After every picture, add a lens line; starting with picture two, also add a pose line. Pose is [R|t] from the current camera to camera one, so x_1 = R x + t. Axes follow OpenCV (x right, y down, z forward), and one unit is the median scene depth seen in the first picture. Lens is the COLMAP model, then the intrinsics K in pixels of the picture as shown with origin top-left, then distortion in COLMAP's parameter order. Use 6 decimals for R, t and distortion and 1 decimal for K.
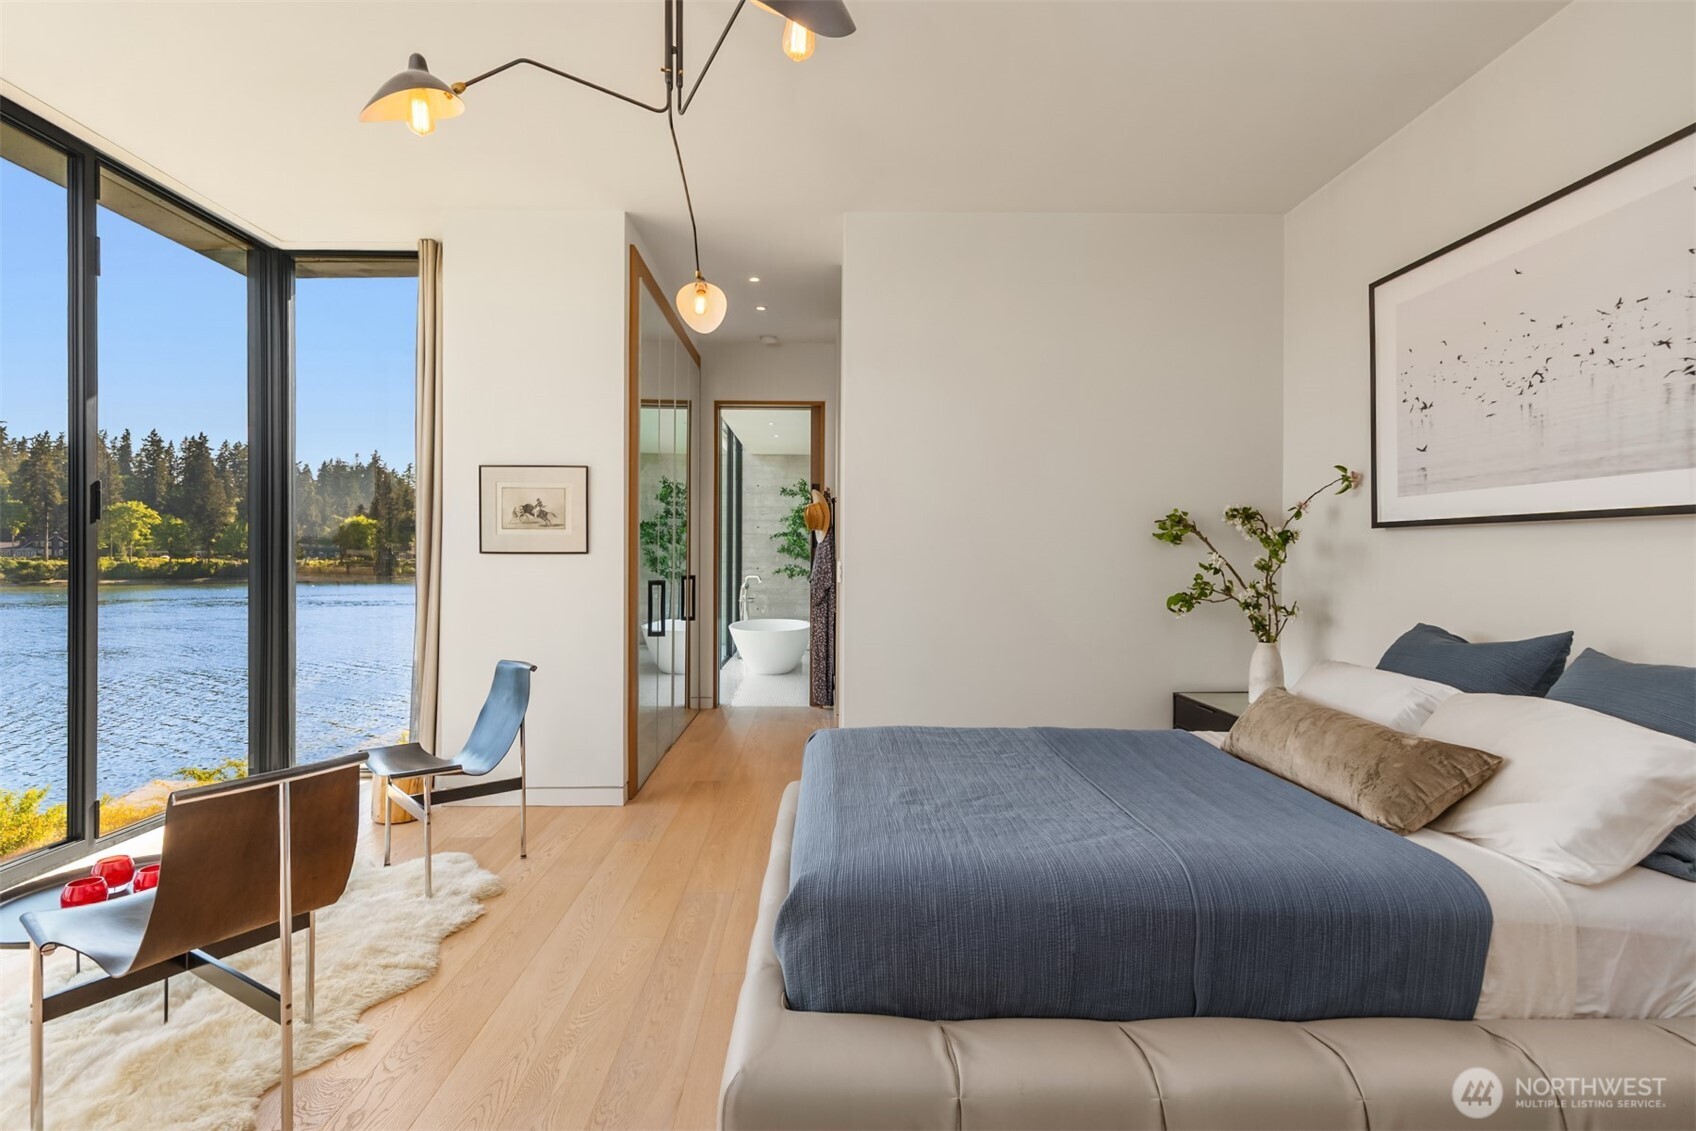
lens RADIAL K [[879.5, 0, 845.8], [0, 879.5, 561.9], [0, 0, 1]] dist [-0.000178, 0.000000]
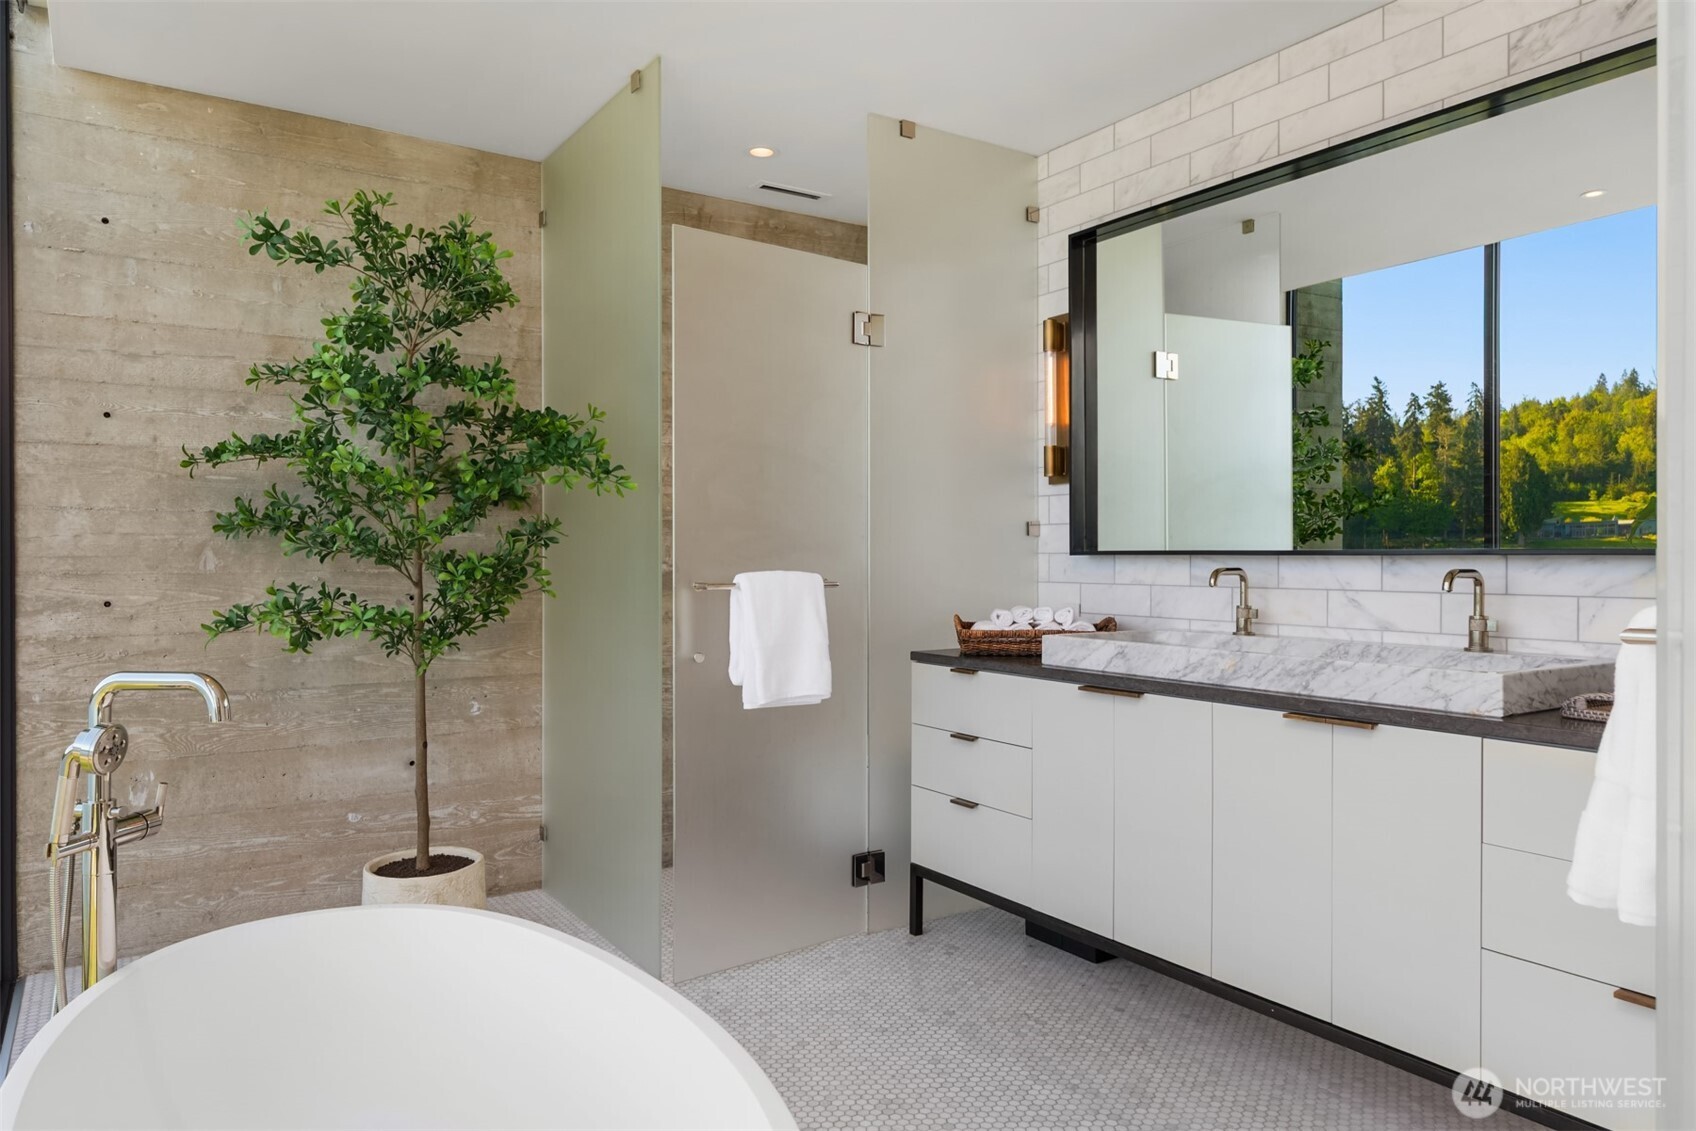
lens RADIAL K [[1130.7, 0, 847.5], [0, 1130.7, 566.0], [0, 0, 1]] dist [-0.000631, -0.000641]
pose [[0.847206, -0.010283, 0.531165, -0.095096], [0.007207, 0.999943, 0.007863, -0.003169], [-0.531216, -0.002834, 0.847232, 0.679707]]
